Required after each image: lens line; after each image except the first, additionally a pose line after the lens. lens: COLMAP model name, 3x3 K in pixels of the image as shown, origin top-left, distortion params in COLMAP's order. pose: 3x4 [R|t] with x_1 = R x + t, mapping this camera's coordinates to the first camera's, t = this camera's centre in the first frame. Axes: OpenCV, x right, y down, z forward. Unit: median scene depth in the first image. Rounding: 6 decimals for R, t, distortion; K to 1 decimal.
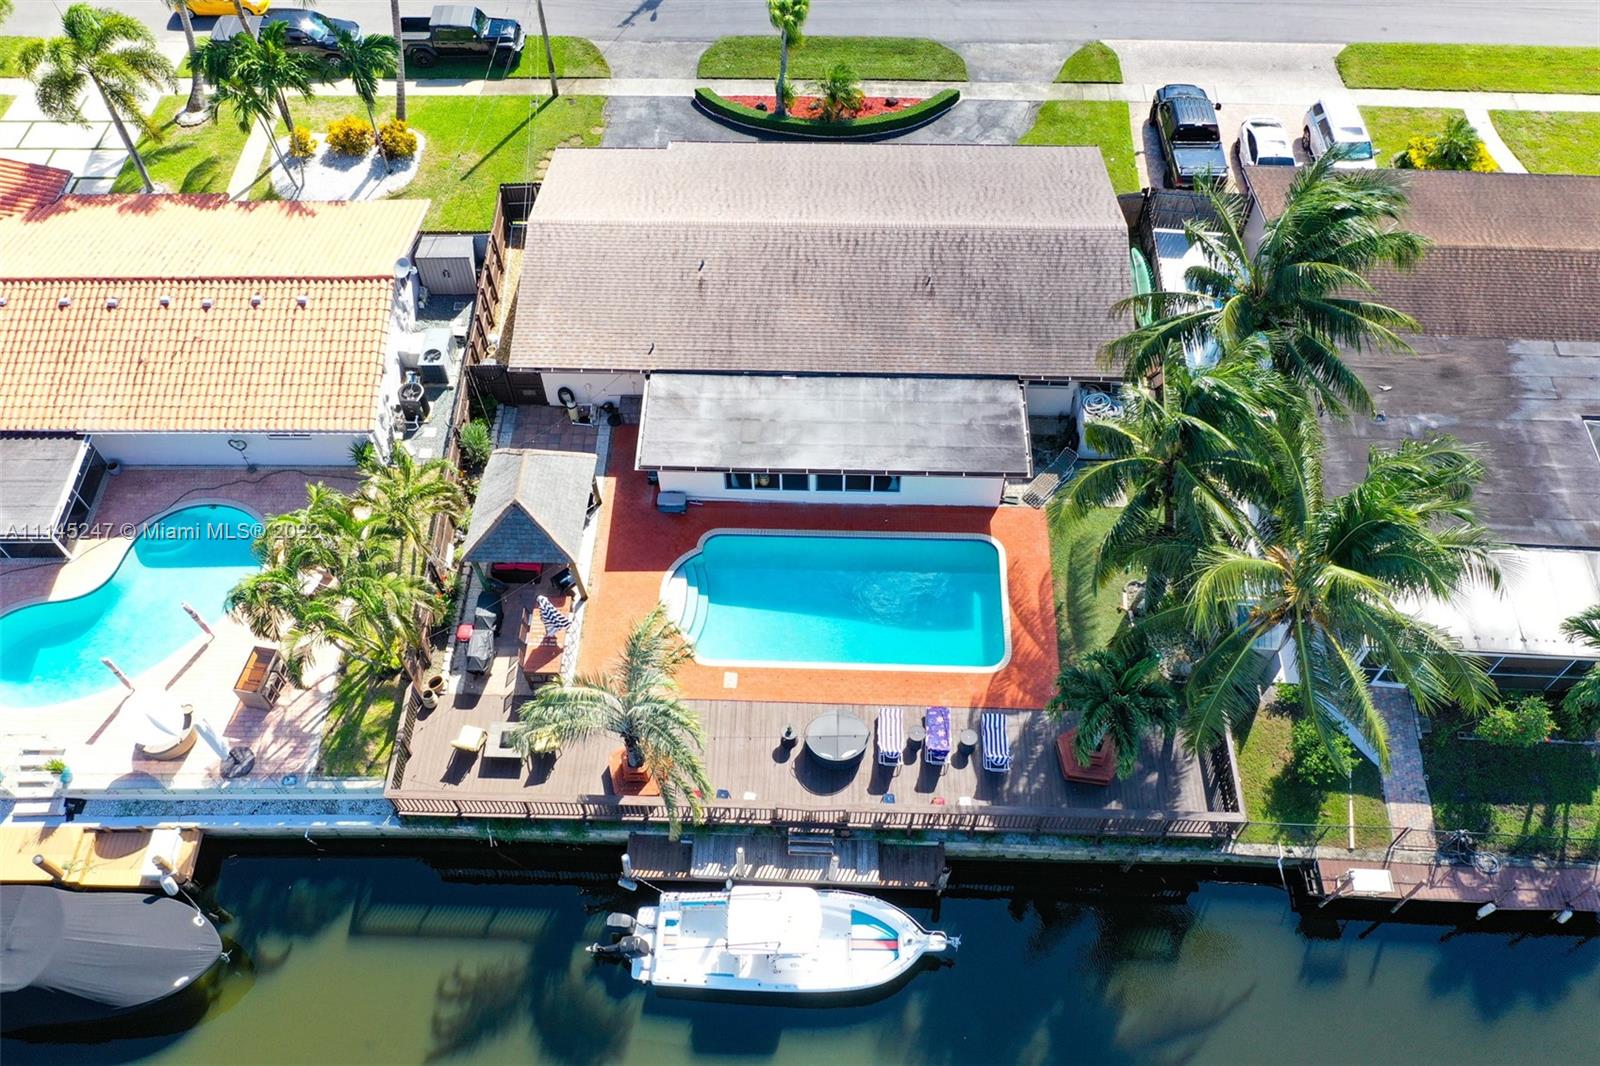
lens RADIAL K [[1286.3, 0, 800.0], [0, 1286.3, 533.0], [0, 0, 1]] dist [0.004279, -0.007100]
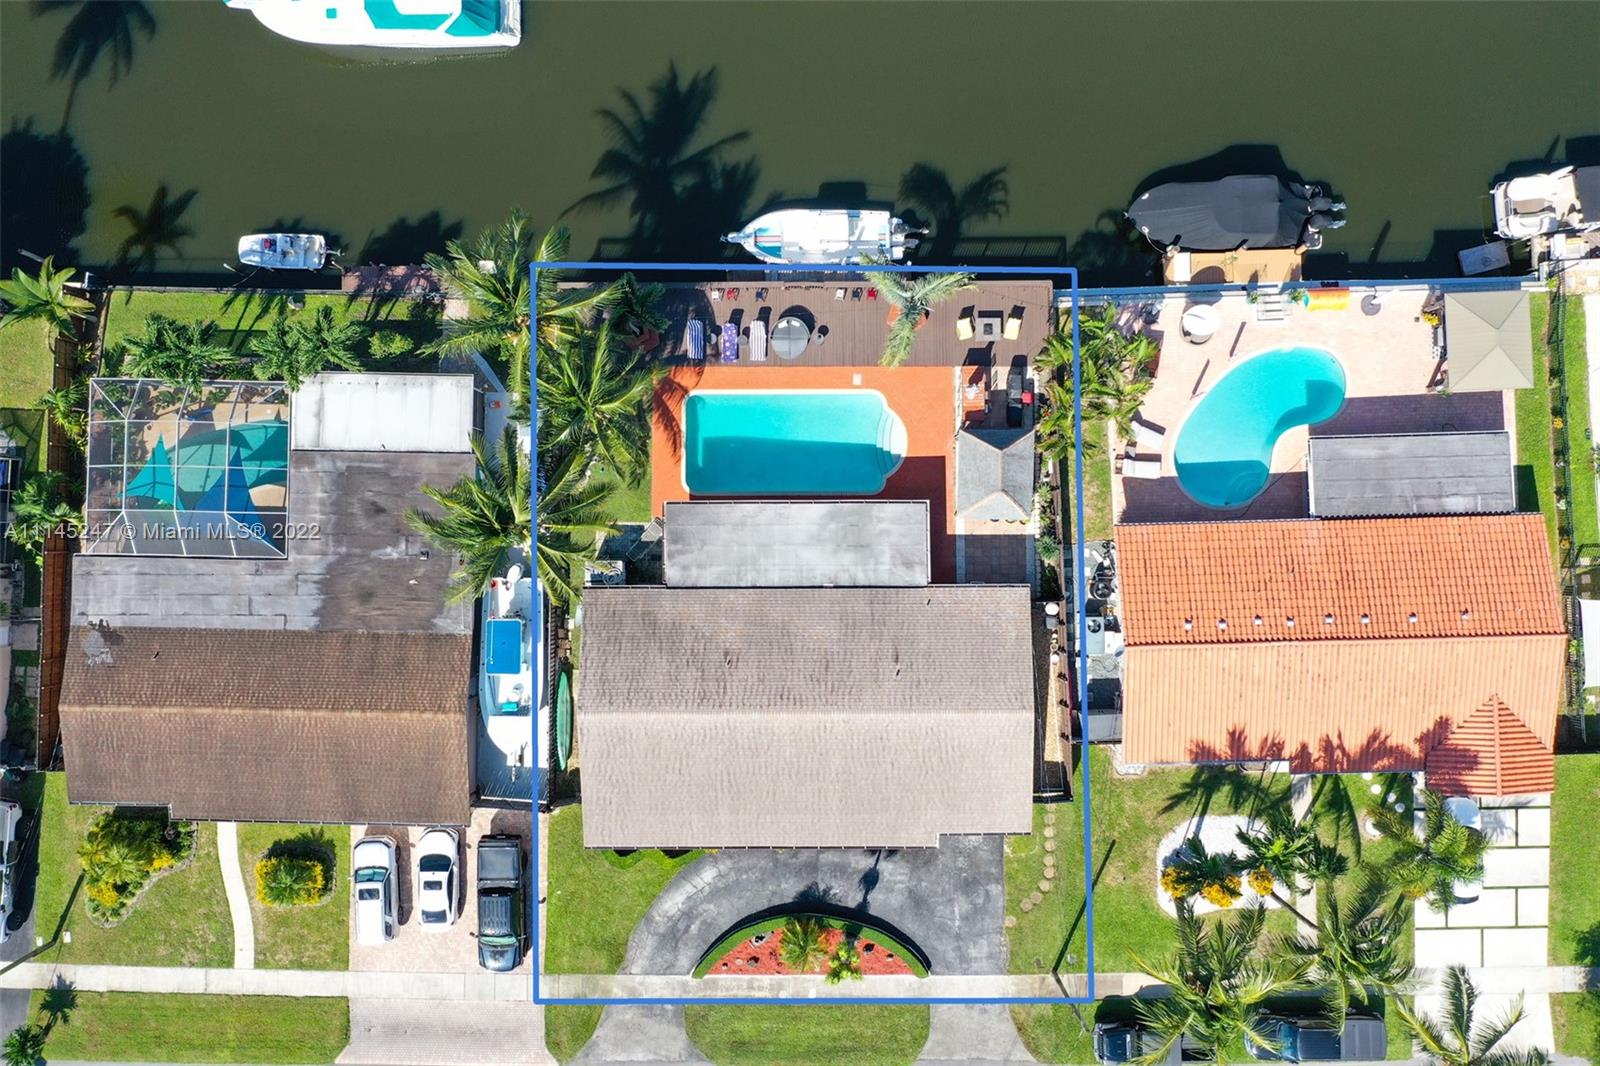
lens RADIAL K [[1286.3, 0, 800.0], [0, 1286.3, 533.0], [0, 0, 1]] dist [0.004279, -0.007100]
pose [[-0.999193, 0.035172, 0.019407, -0.007205], [-0.017389, -0.814216, 0.580302, -0.962797], [0.036212, 0.579496, 0.814170, -0.196696]]
